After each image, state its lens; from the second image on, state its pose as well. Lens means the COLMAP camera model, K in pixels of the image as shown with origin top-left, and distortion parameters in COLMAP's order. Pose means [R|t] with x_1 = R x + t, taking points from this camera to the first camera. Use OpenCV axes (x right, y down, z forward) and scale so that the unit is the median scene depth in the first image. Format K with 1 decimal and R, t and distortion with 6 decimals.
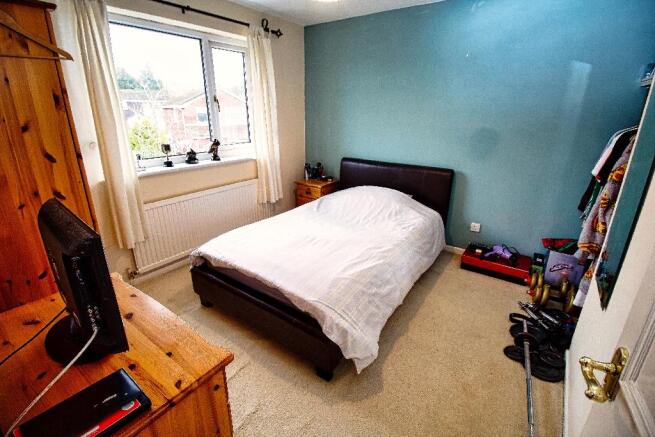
lens RADIAL K [[298.8, 0, 324.5], [0, 298.8, 213.4], [0, 0, 1]] dist [-0.001319, -0.015030]
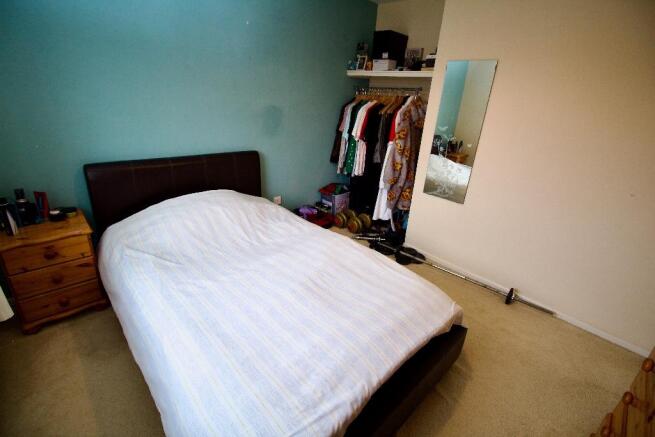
lens RADIAL K [[298.8, 0, 324.5], [0, 298.8, 213.4], [0, 0, 1]] dist [-0.001319, -0.015030]
pose [[0.163799, -0.356791, 0.919712, -0.479919], [0.255214, 0.915891, 0.309855, -0.205670], [-0.952909, 0.183969, 0.241080, 0.616140]]
